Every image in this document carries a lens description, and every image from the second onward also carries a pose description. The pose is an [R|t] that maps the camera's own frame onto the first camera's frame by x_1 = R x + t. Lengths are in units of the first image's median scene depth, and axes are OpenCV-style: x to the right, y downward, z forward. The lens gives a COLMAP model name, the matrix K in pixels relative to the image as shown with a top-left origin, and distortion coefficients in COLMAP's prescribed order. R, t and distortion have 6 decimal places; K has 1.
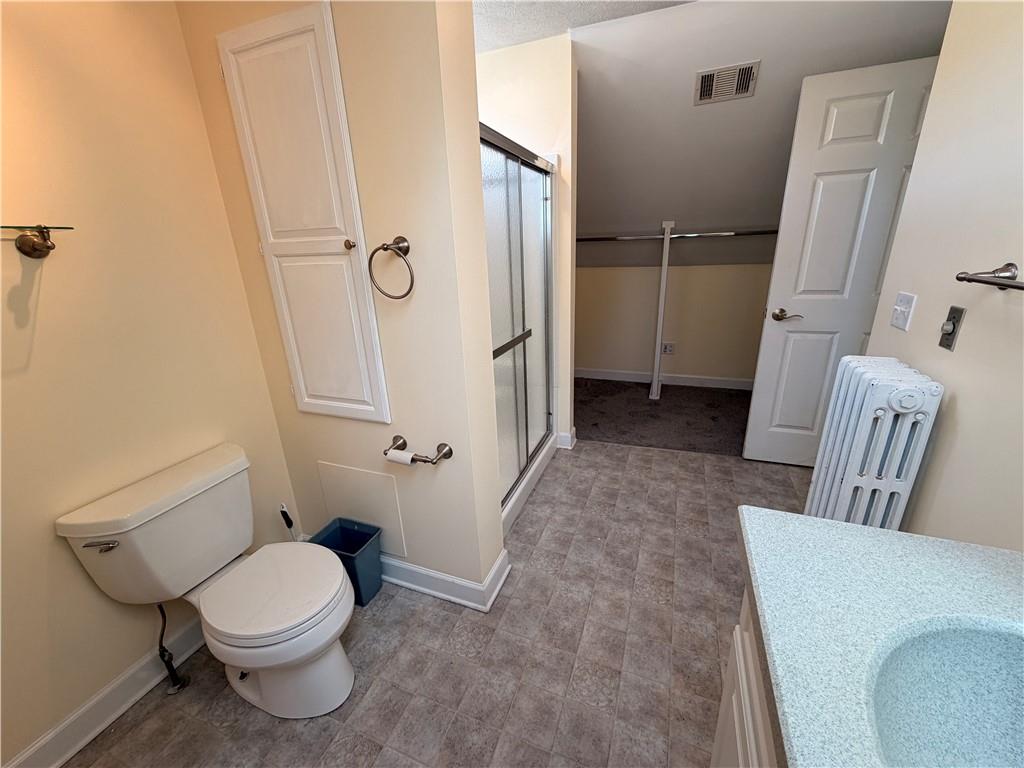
lens RADIAL K [[407.9, 0, 509.6], [0, 407.9, 384.2], [0, 0, 1]] dist [-0.001205, 0.000794]
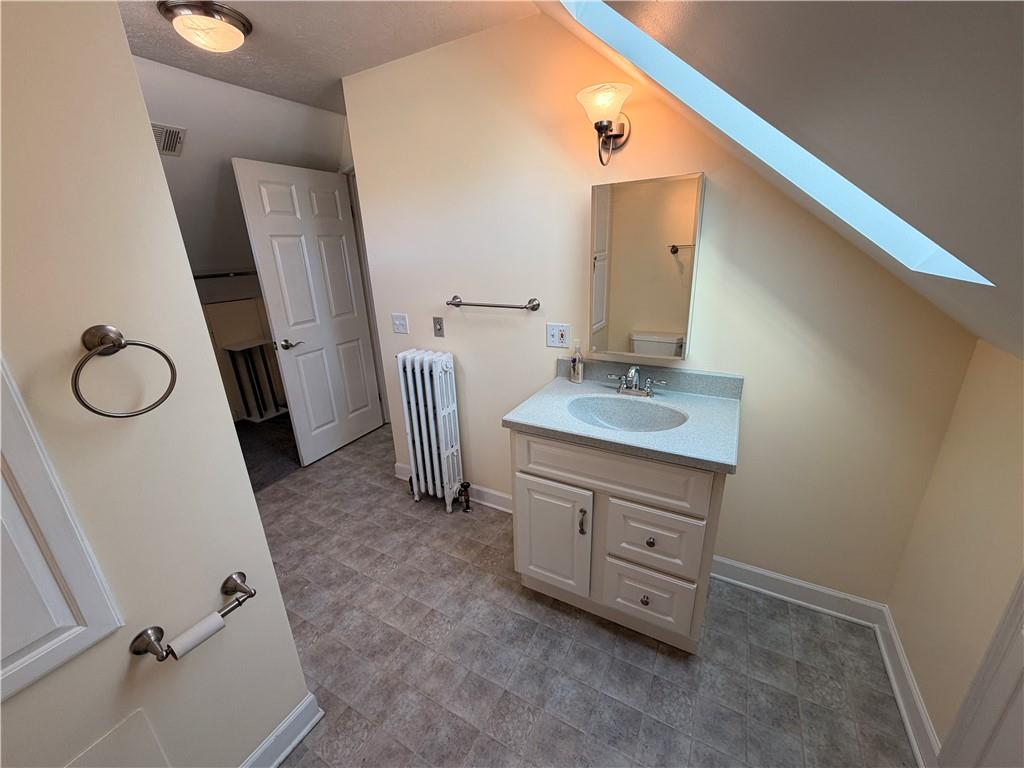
lens RADIAL K [[407.9, 0, 509.6], [0, 407.9, 384.2], [0, 0, 1]] dist [-0.001205, 0.000794]
pose [[0.120383, -0.283789, 0.951300, -0.663582], [0.348984, 0.909203, 0.227068, -0.155788], [-0.929364, 0.304653, 0.208491, 0.231078]]
